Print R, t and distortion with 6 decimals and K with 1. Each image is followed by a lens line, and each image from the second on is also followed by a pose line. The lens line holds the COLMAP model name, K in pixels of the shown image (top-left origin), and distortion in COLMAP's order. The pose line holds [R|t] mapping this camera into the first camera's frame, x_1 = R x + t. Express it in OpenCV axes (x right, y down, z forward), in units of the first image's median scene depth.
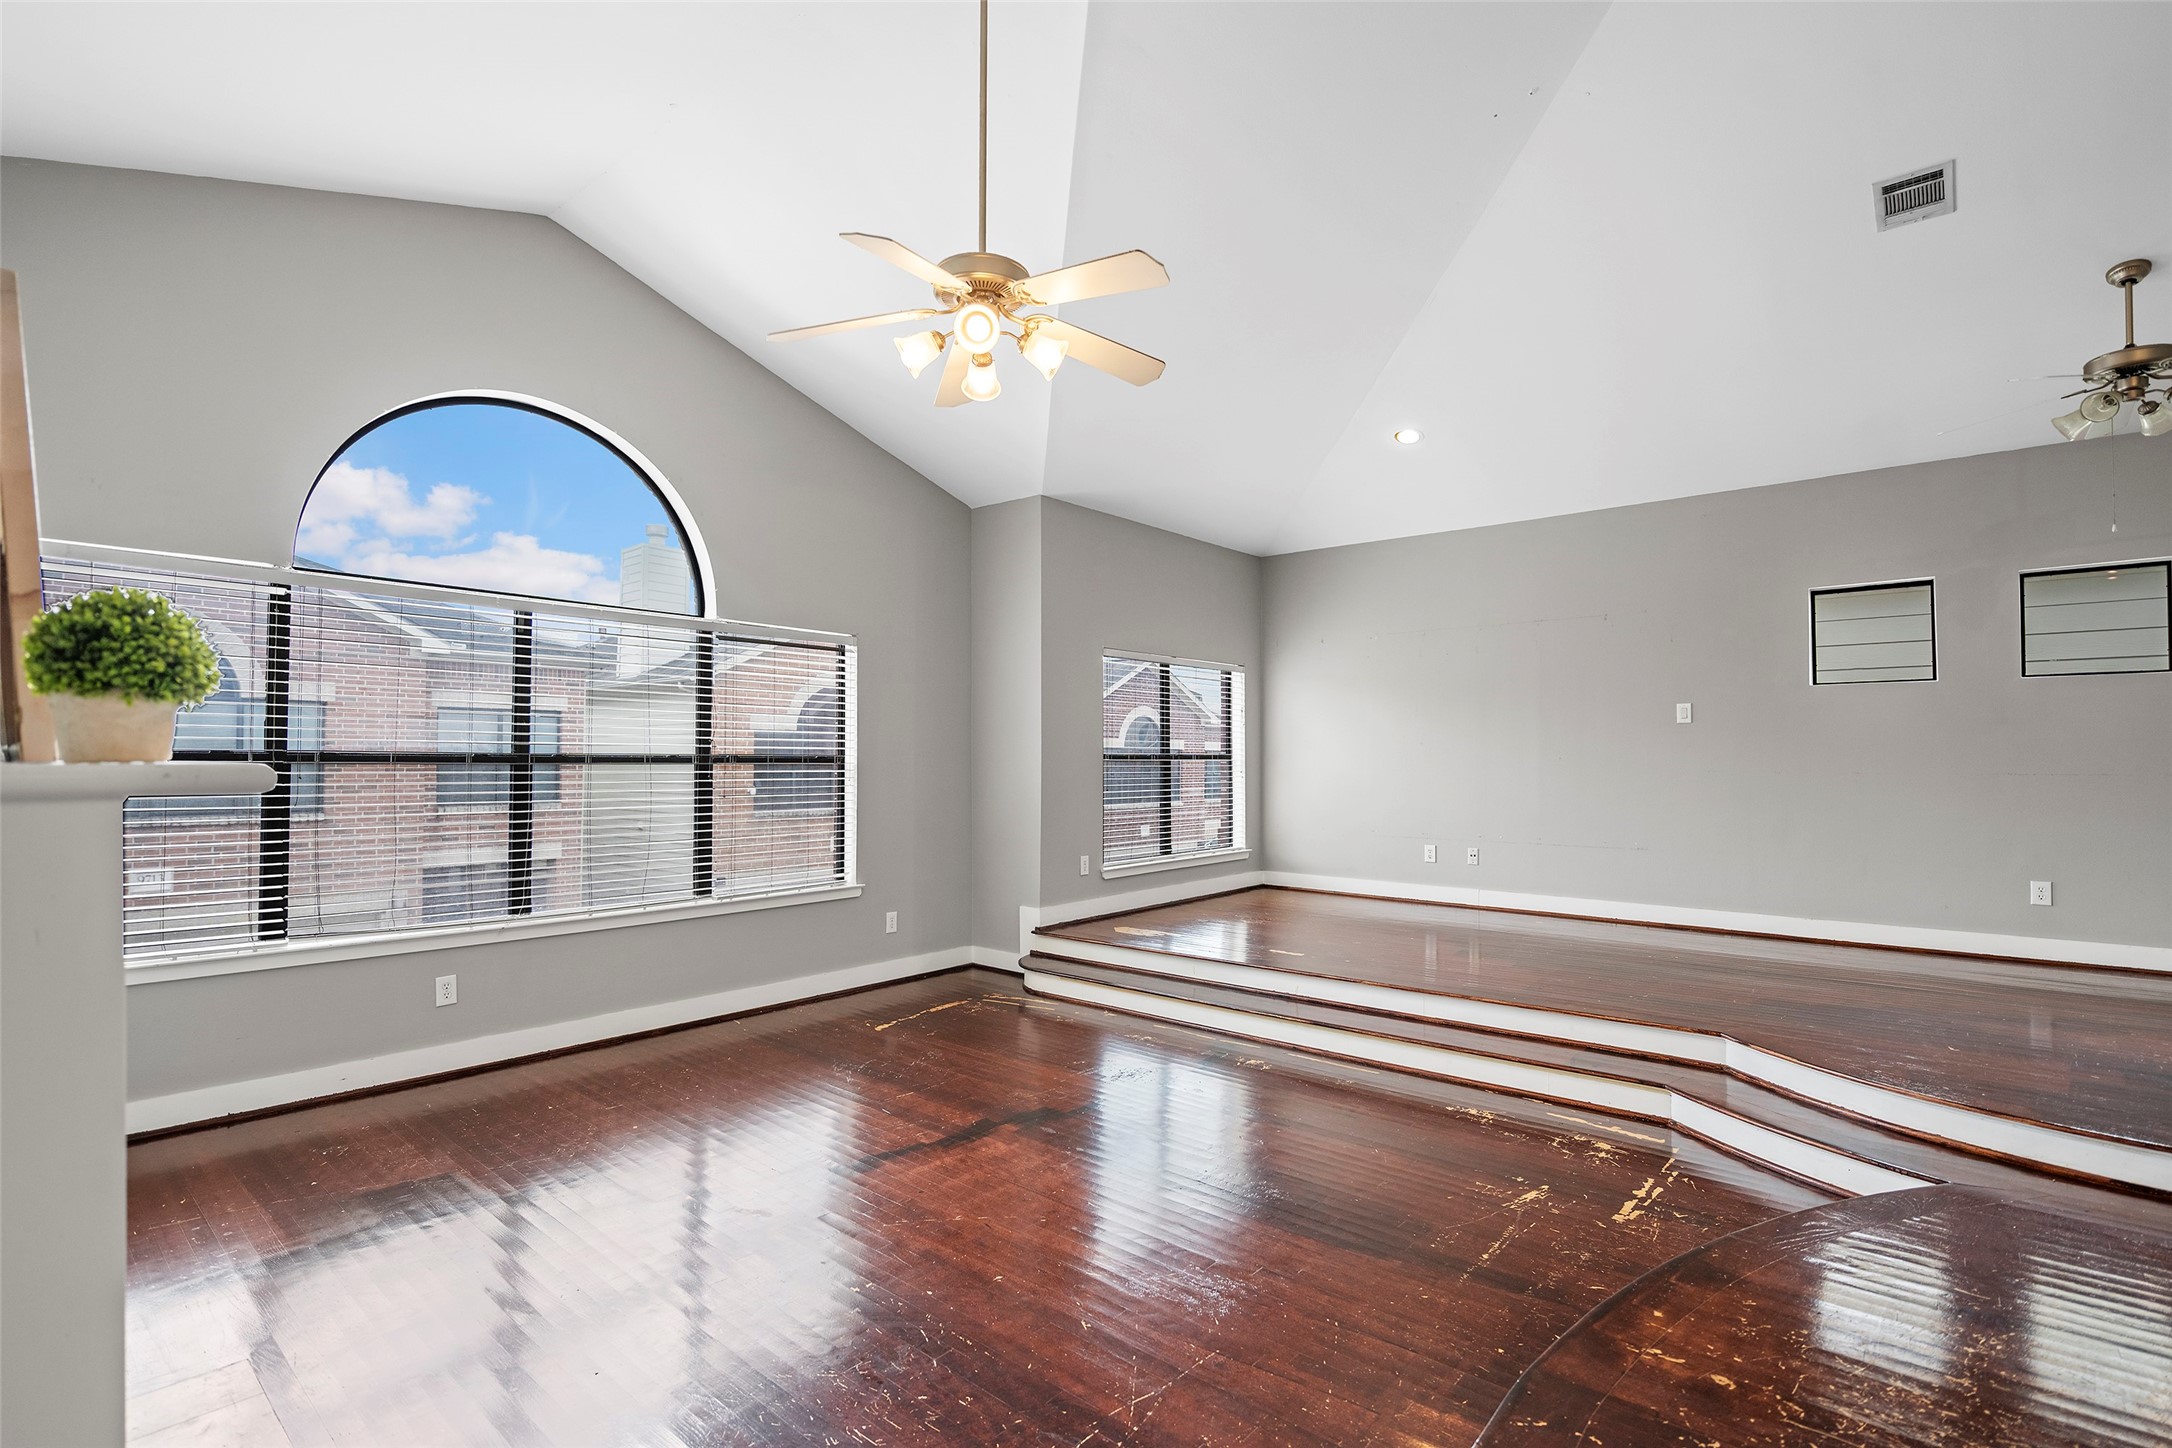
lens RADIAL K [[1008.5, 0, 1089.9], [0, 1008.5, 729.7], [0, 0, 1]] dist [-0.000189, 0.000468]
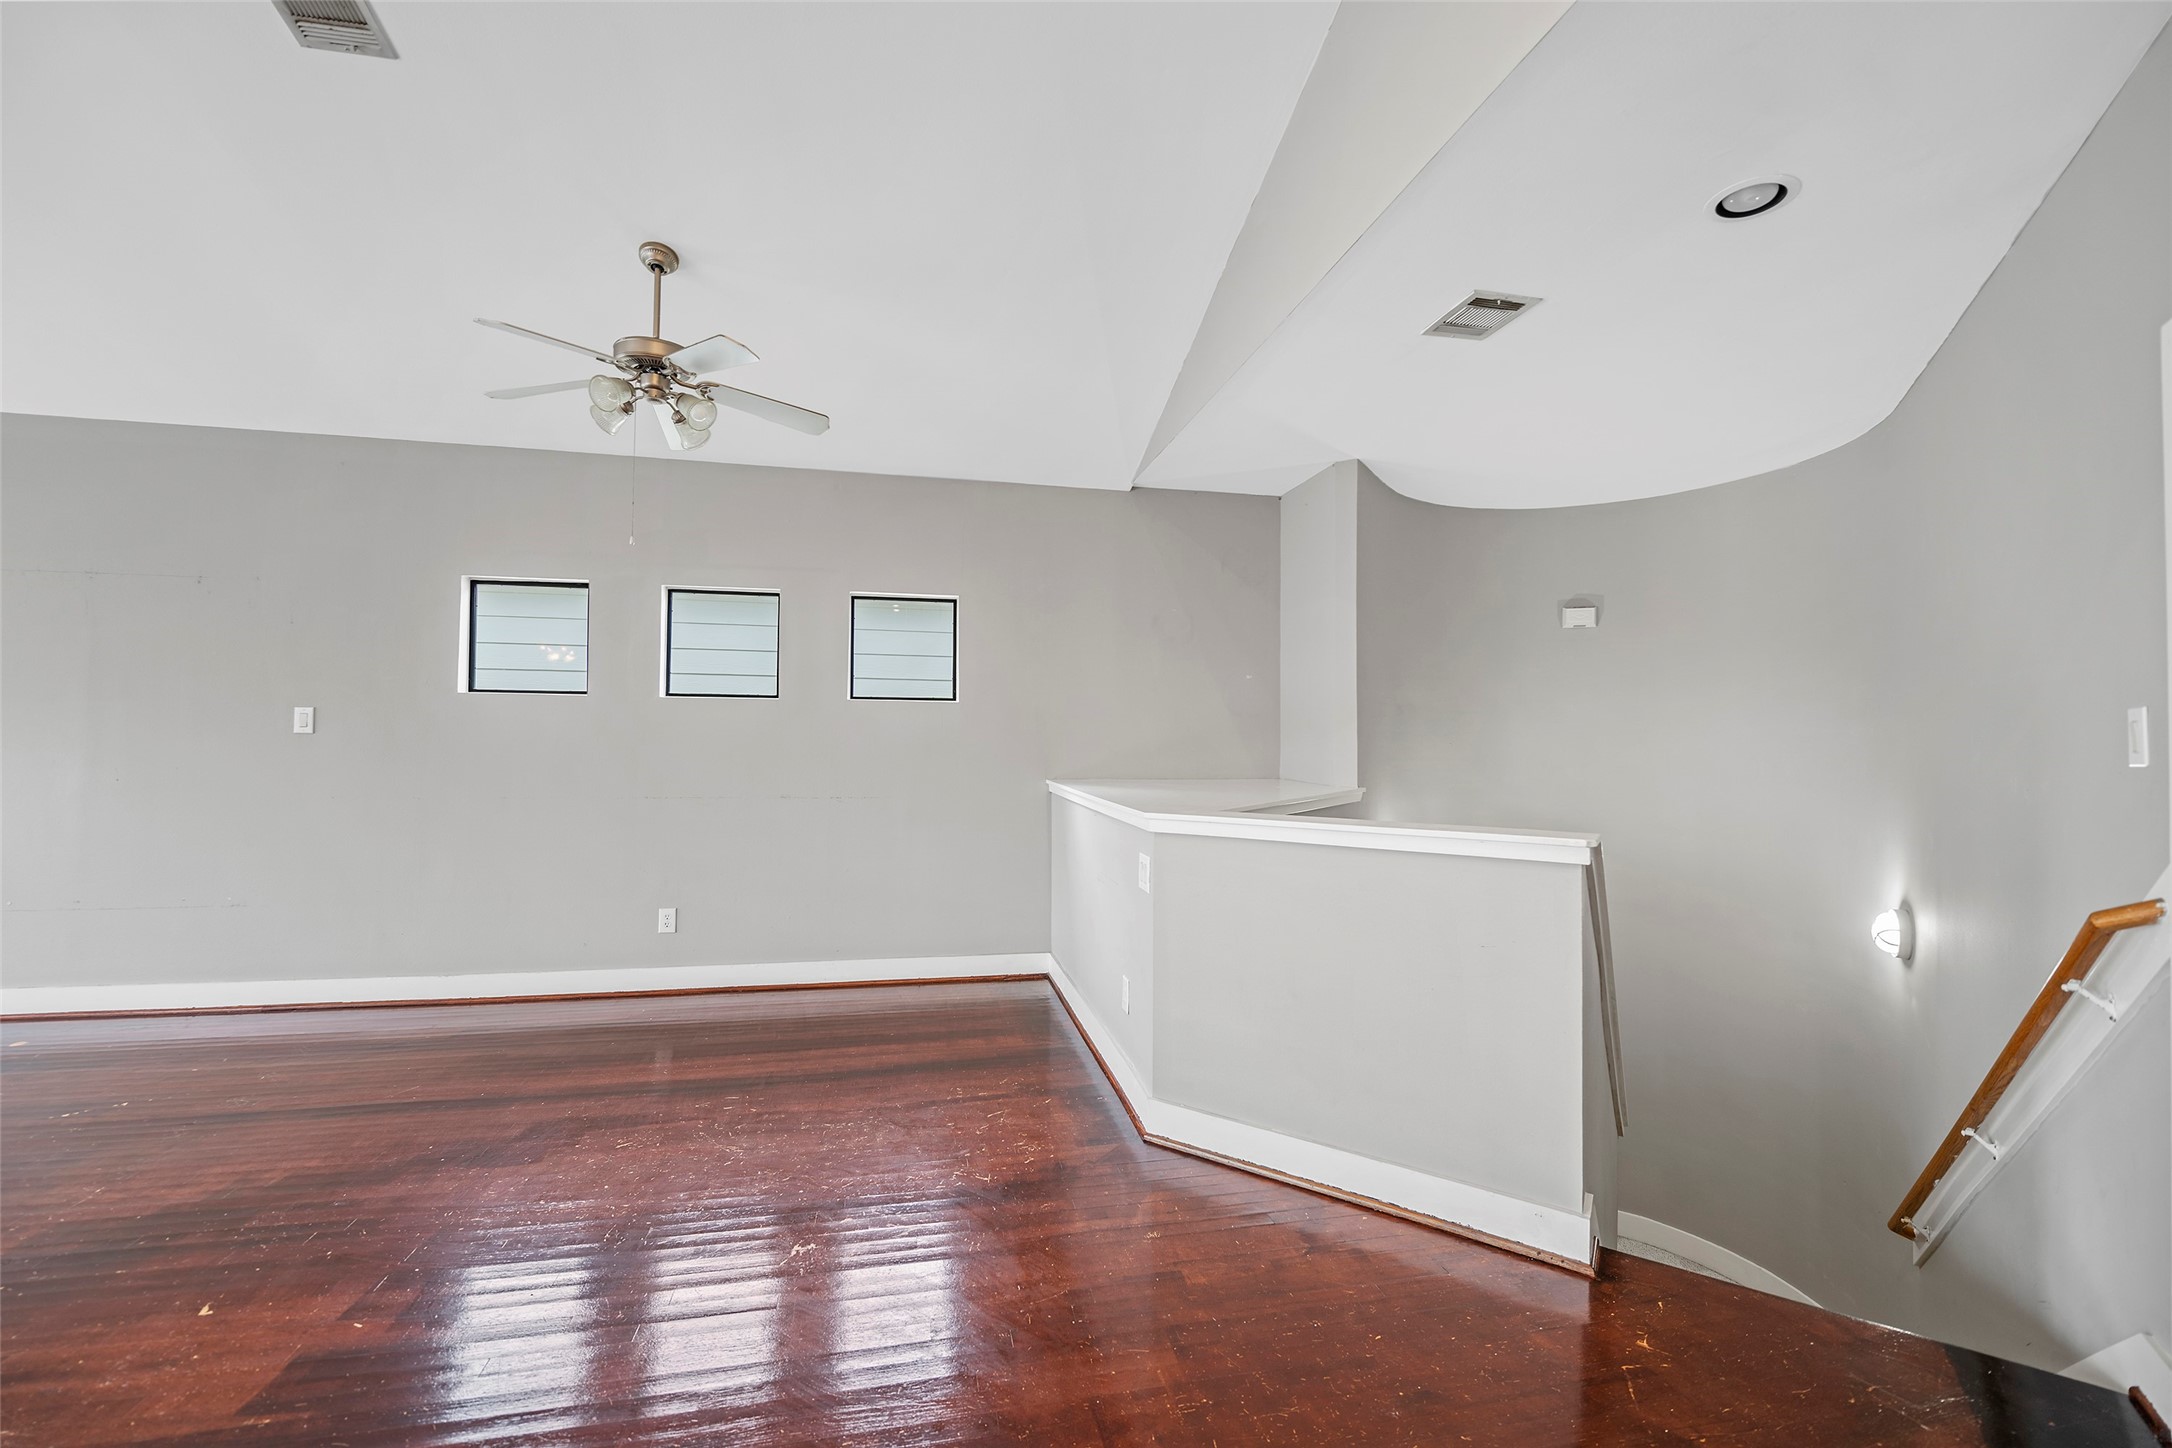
lens RADIAL K [[876.7, 0, 1086.0], [0, 876.7, 713.5], [0, 0, 1]] dist [0.000702, -0.003682]
pose [[0.619321, 0.027233, 0.784666, 0.664458], [-0.036548, 0.999315, -0.005836, -0.058609], [-0.784287, -0.025063, 0.619892, 0.210970]]
